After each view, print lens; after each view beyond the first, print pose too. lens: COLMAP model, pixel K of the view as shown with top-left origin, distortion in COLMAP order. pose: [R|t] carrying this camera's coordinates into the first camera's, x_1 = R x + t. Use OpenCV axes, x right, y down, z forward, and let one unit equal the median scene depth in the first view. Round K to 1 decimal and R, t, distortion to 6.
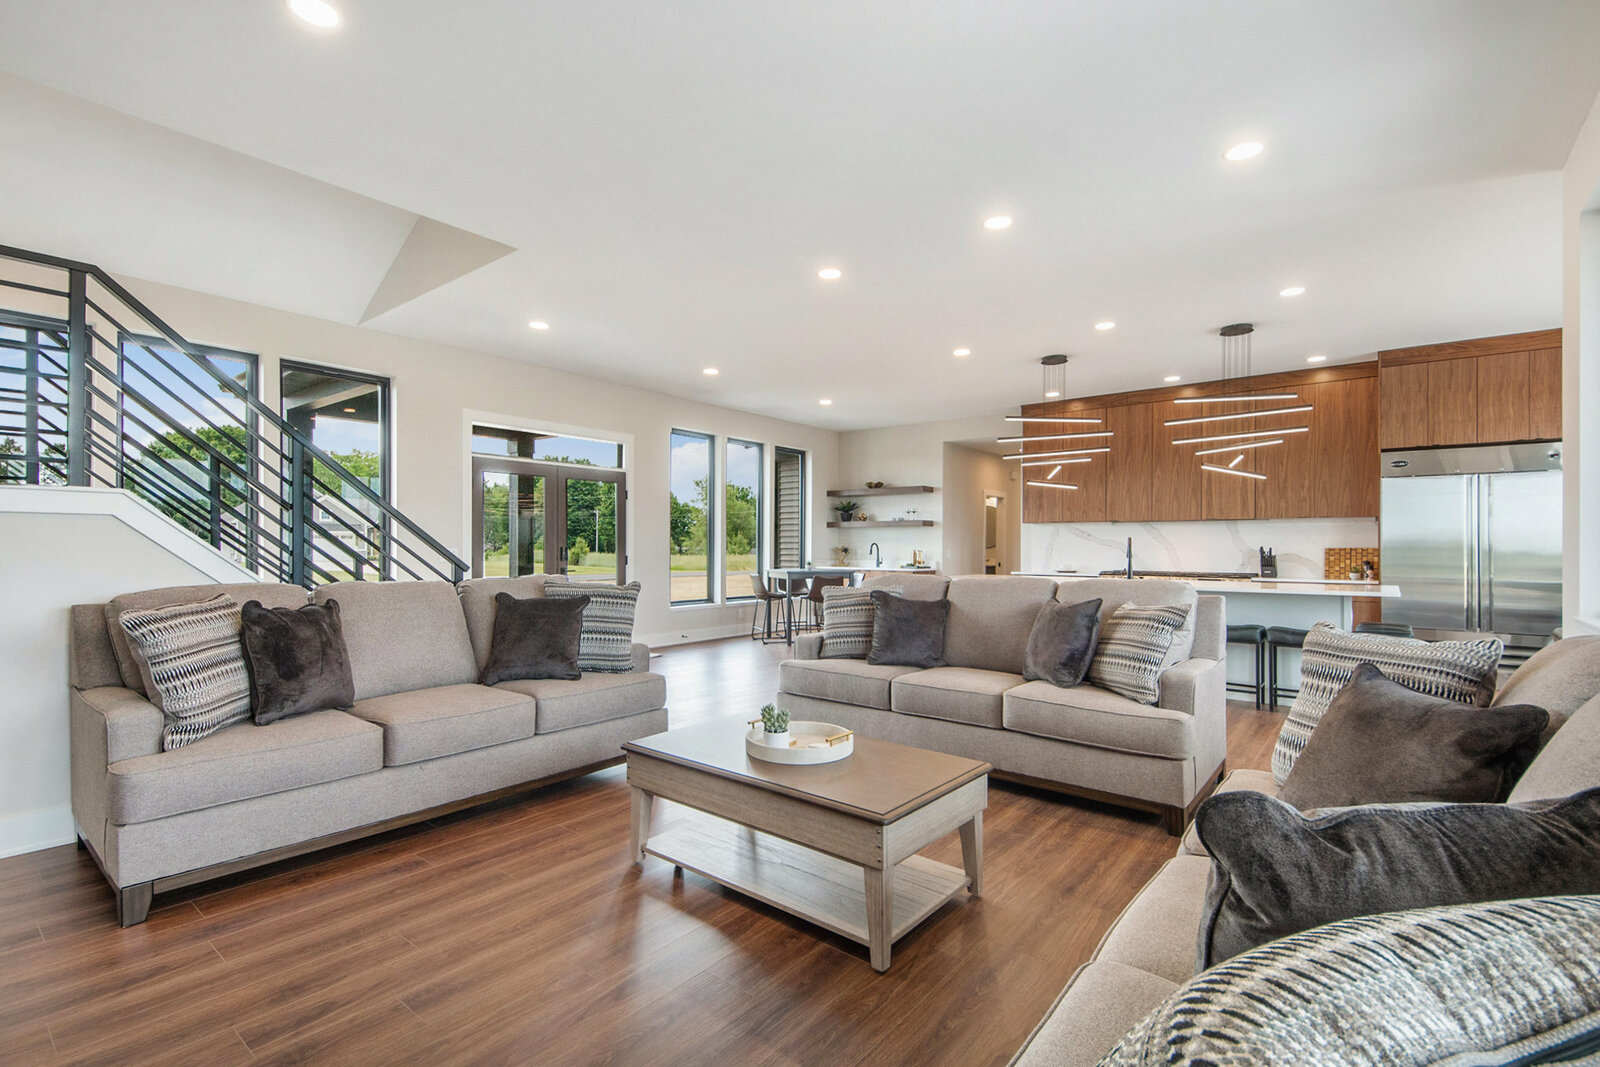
lens RADIAL K [[732.9, 0, 806.1], [0, 732.9, 548.7], [0, 0, 1]] dist [-0.002247, -0.004296]
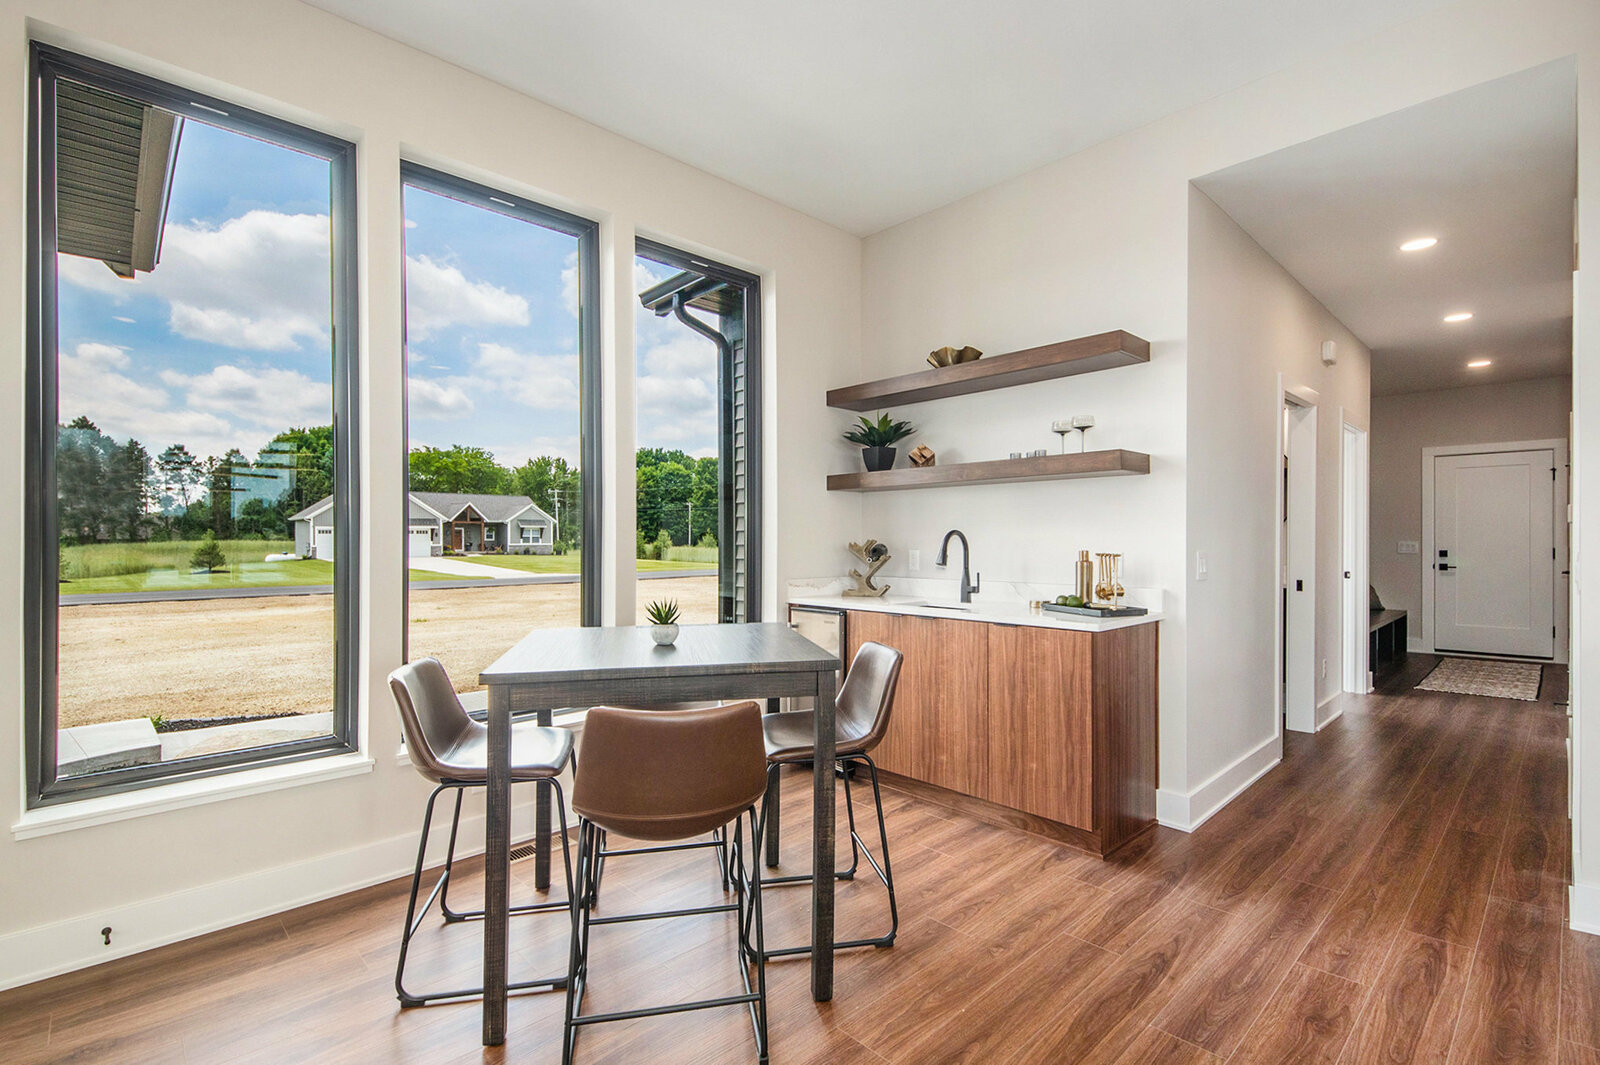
lens RADIAL K [[732.9, 0, 801.0], [0, 732.9, 544.8], [0, 0, 1]] dist [-0.002247, -0.004296]
pose [[0.988049, -0.007290, -0.153970, 0.072617], [0.008208, 0.999952, 0.005328, -0.003157], [0.153924, -0.006528, 0.988061, 0.634397]]
